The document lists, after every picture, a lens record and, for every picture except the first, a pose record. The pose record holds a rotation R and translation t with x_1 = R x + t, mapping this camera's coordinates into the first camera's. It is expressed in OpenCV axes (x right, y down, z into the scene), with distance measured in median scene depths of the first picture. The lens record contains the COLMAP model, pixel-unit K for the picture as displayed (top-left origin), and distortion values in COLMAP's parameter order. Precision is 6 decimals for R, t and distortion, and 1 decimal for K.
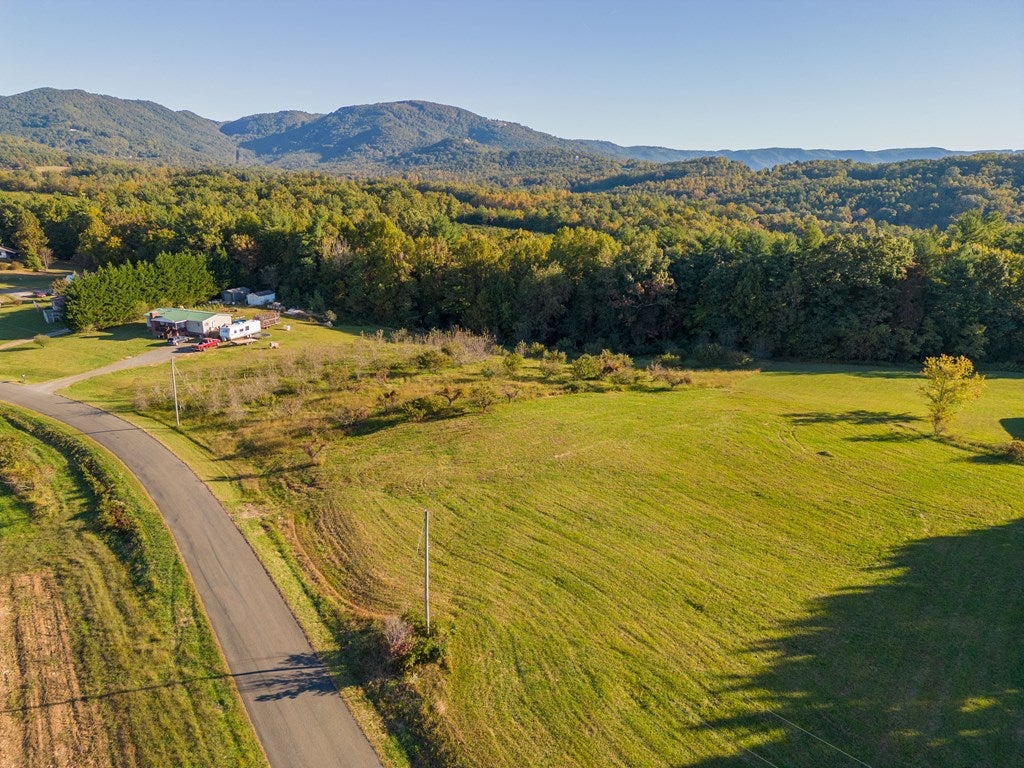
lens RADIAL K [[720.8, 0, 511.1], [0, 720.8, 384.7], [0, 0, 1]] dist [0.062879, -0.048219]
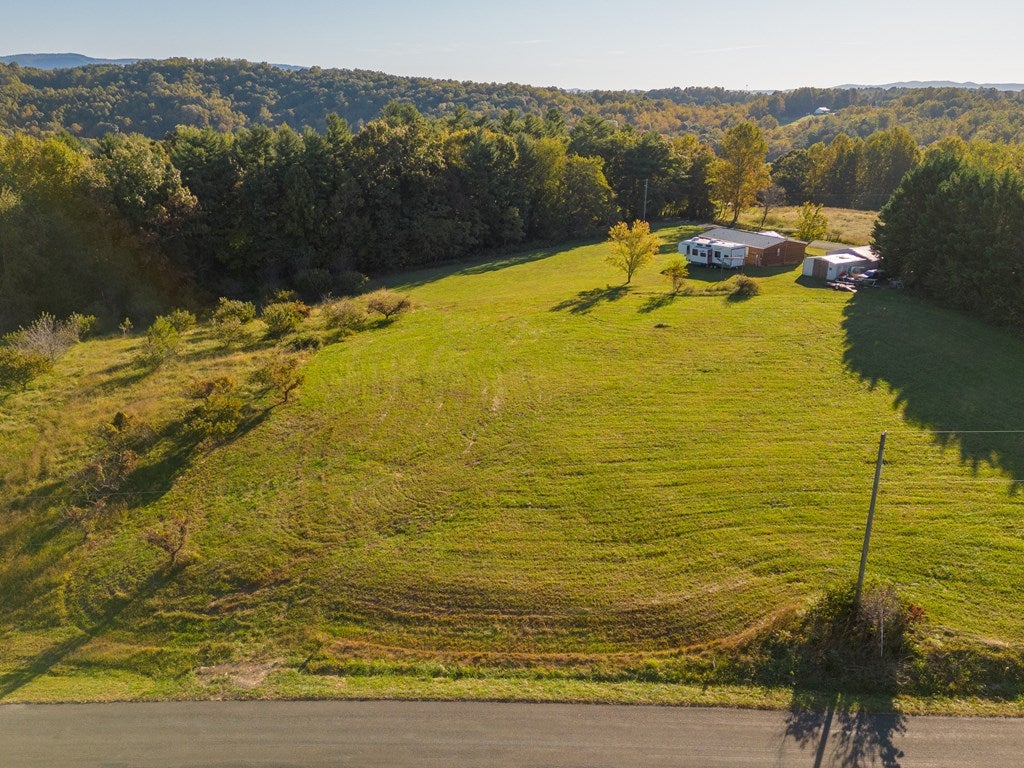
lens RADIAL K [[858.6, 0, 514.1], [0, 858.6, 389.2], [0, 0, 1]] dist [0.052092, -0.045582]
pose [[0.594963, -0.272124, 0.756285, -0.294555], [0.229052, 0.959330, 0.164989, -0.029120], [-0.770425, 0.075066, 0.633096, 0.216661]]
